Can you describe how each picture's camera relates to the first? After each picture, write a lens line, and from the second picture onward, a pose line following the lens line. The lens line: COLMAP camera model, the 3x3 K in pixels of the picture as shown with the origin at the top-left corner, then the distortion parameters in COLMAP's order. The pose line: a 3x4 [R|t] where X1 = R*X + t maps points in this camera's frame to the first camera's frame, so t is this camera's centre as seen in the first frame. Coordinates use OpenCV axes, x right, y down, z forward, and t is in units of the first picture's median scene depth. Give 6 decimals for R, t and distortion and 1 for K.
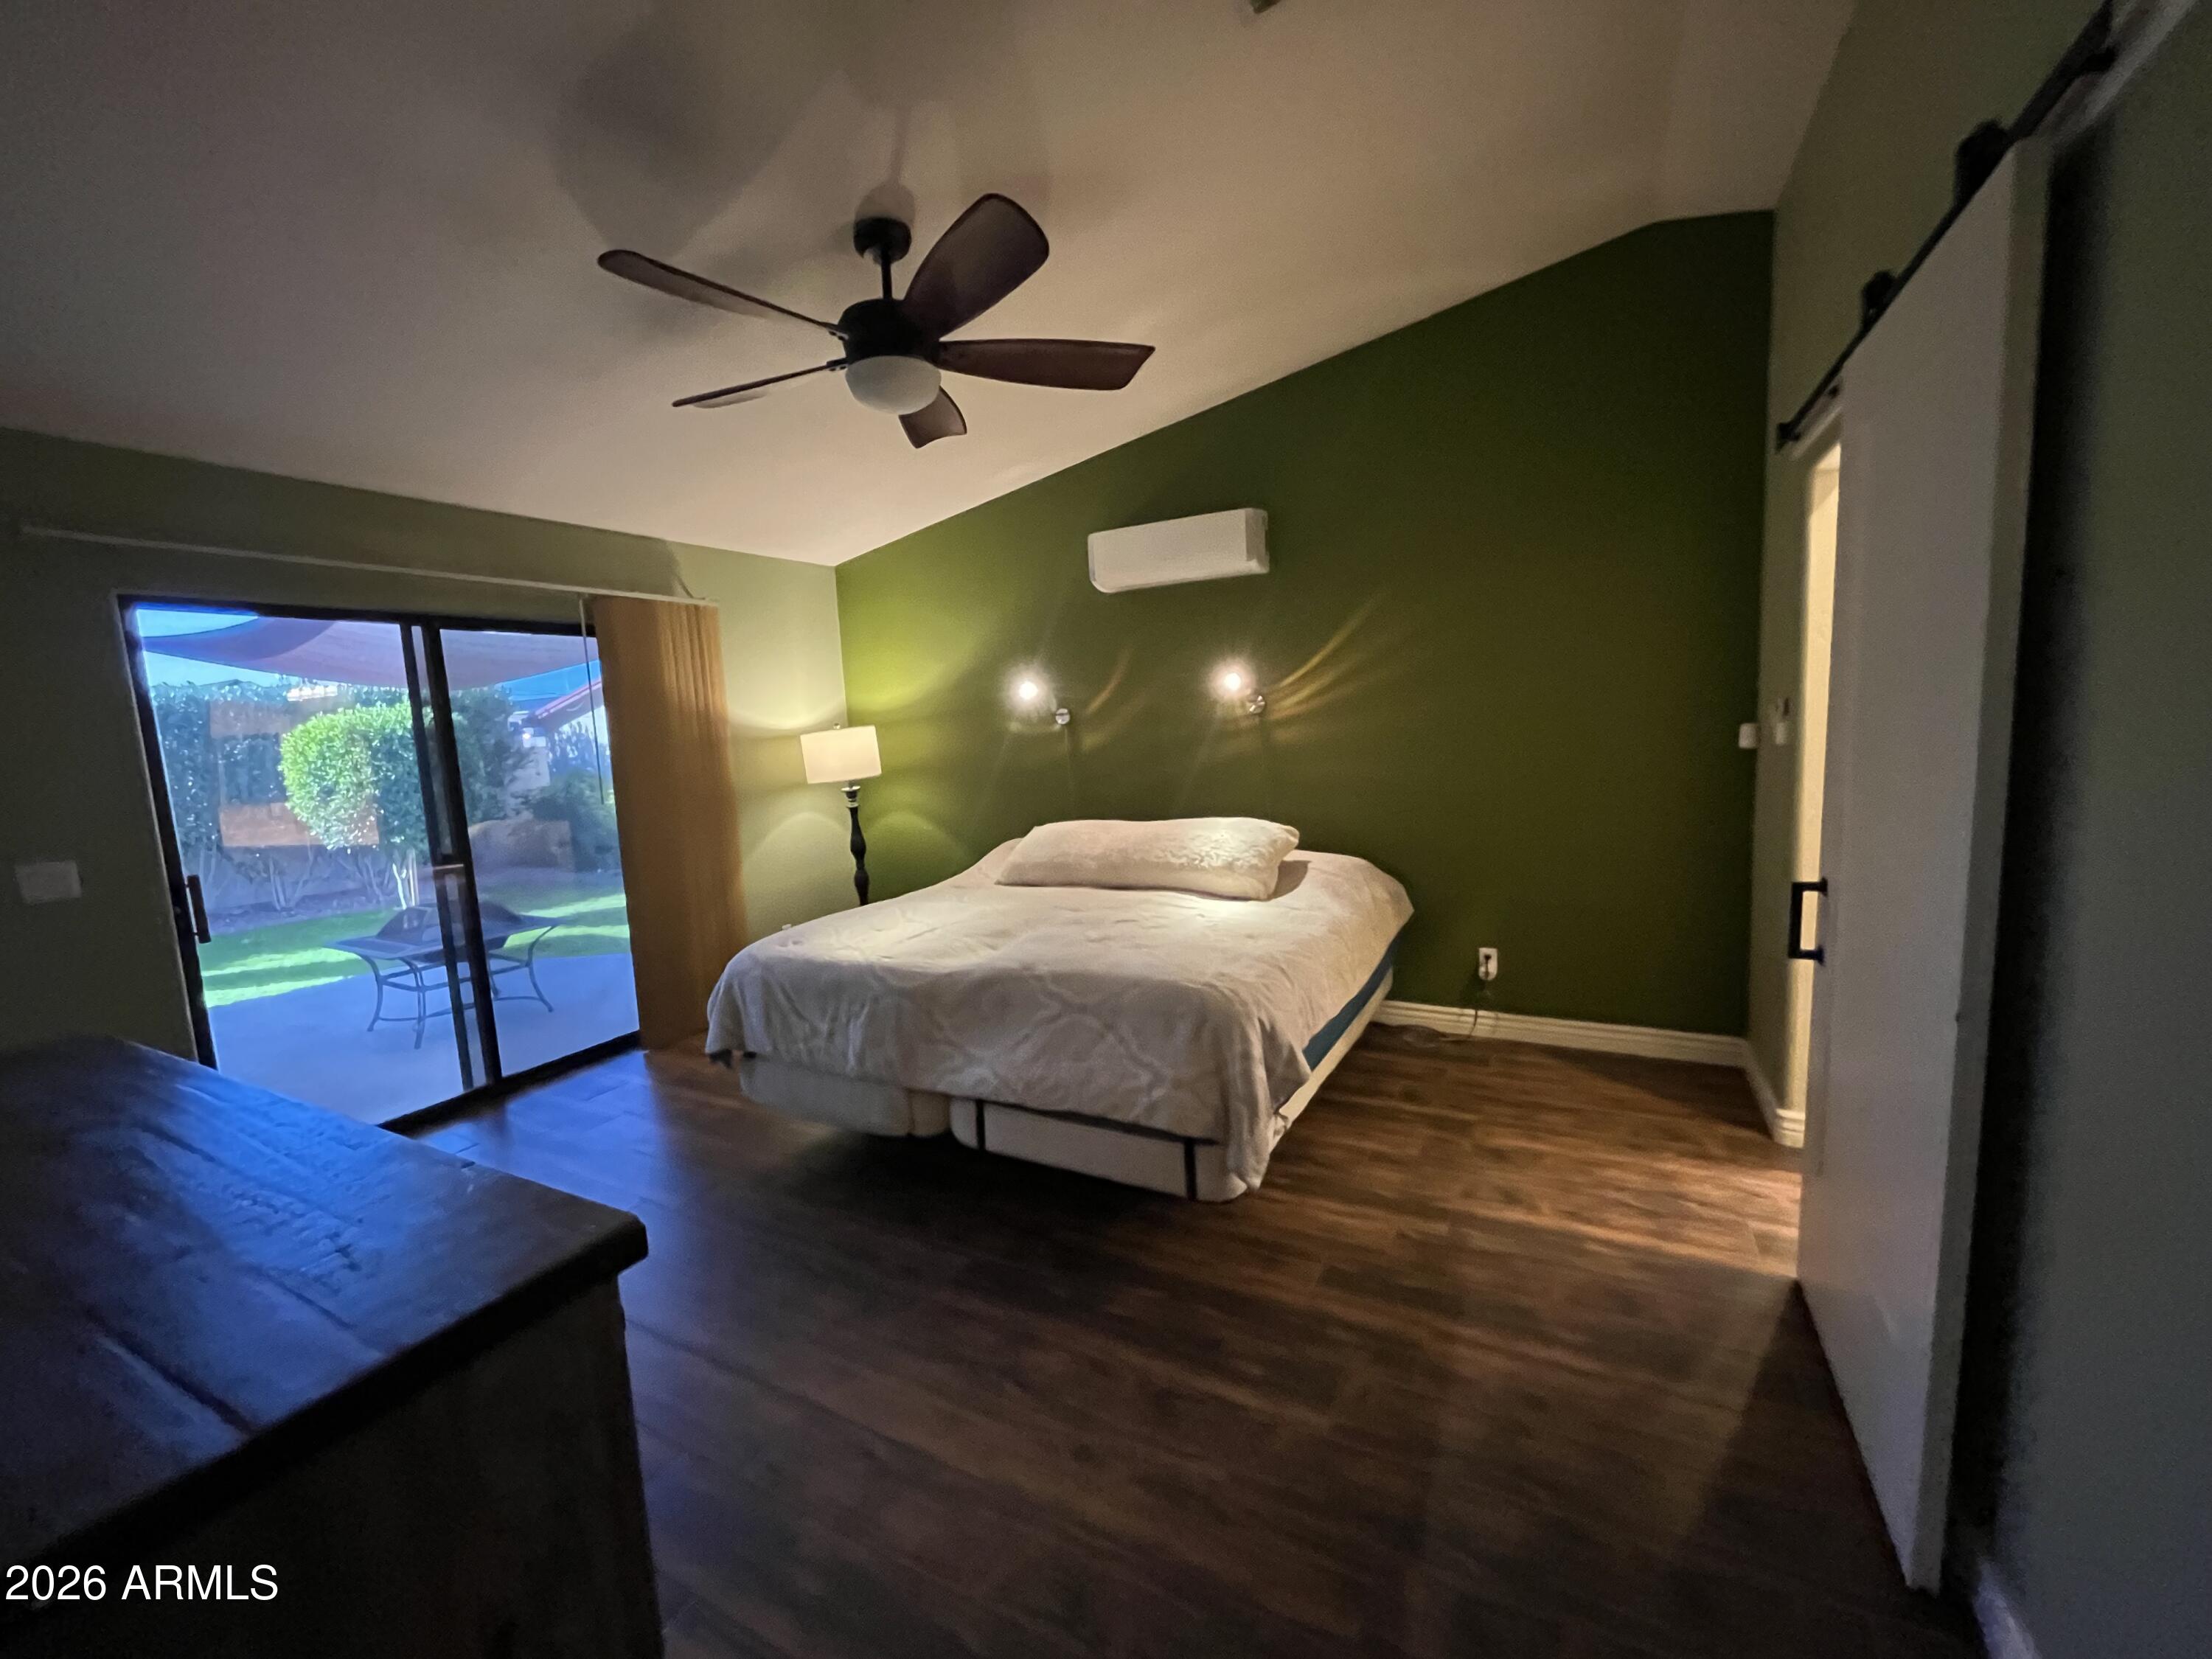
lens RADIAL K [[876.1, 0, 1106.0], [0, 876.1, 829.5], [0, 0, 1]] dist [0.028642, -0.000036]
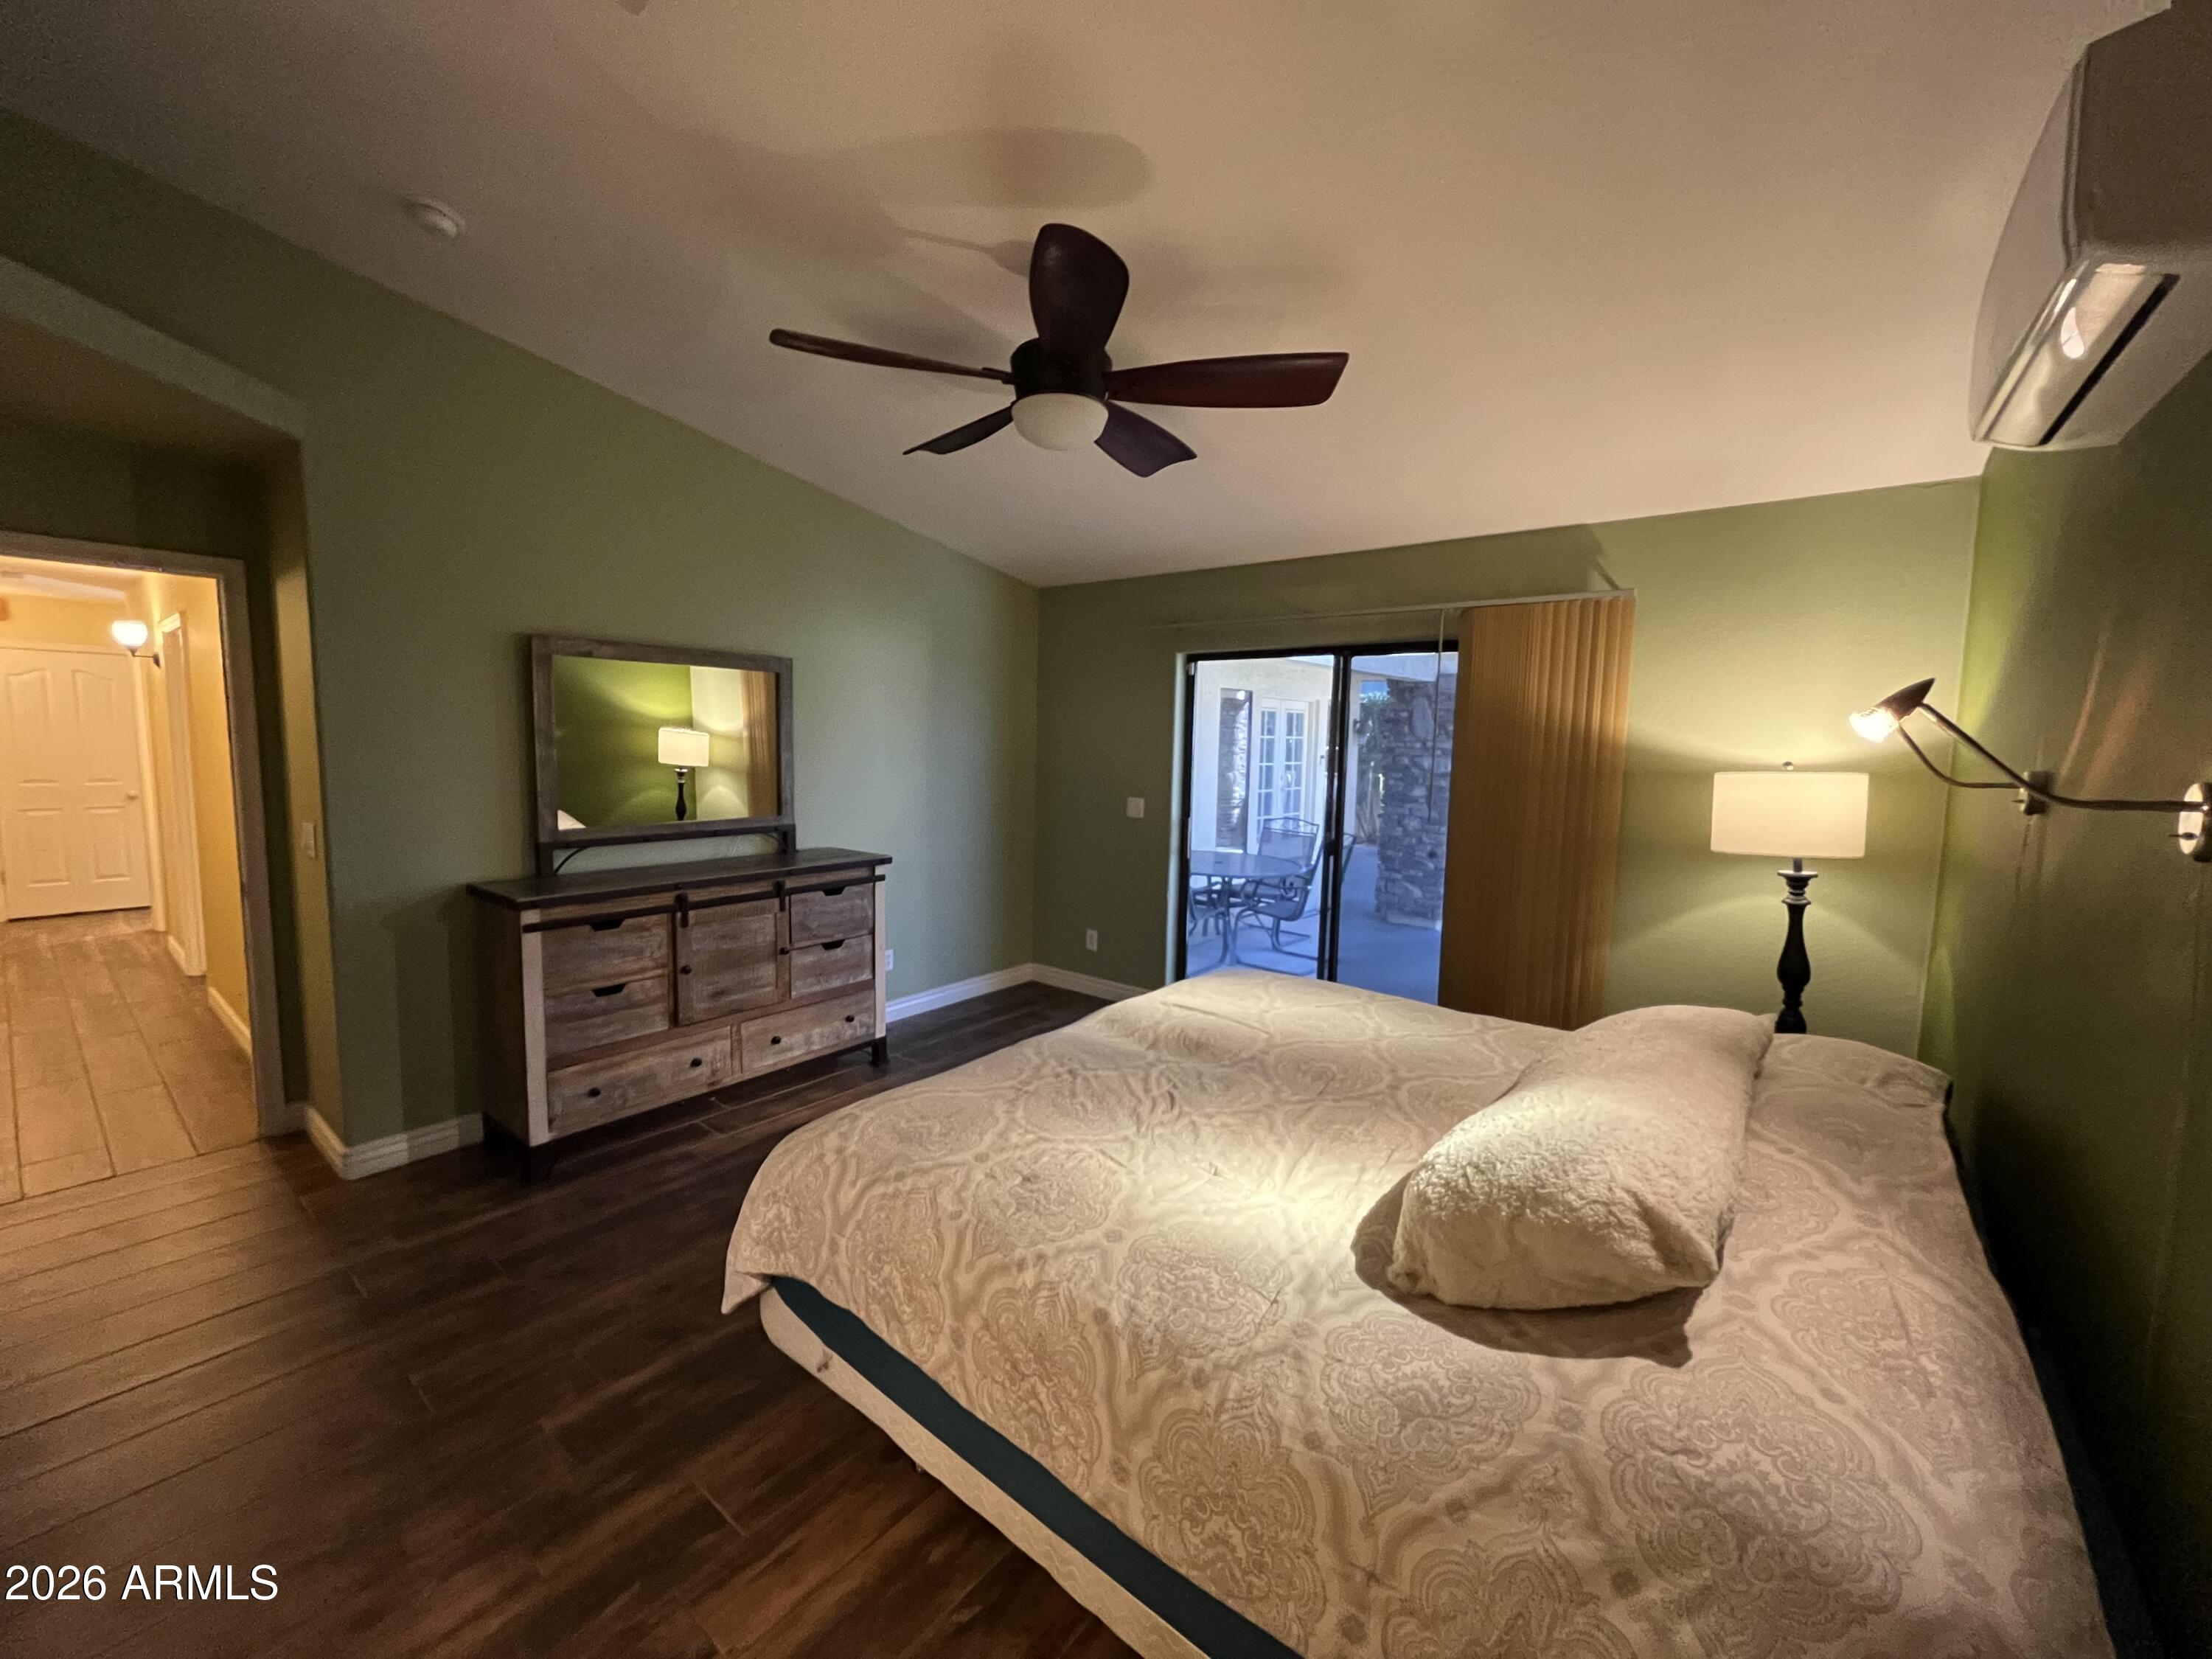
lens RADIAL K [[894.6, 0, 1073.6], [0, 894.6, 821.6], [0, 0, 1]] dist [-0.003849, -0.000390]
pose [[-0.172986, 0.145586, -0.974105, 0.543974], [-0.150455, 0.973502, 0.172215, -0.153559], [0.973365, 0.176349, -0.146498, 0.839099]]
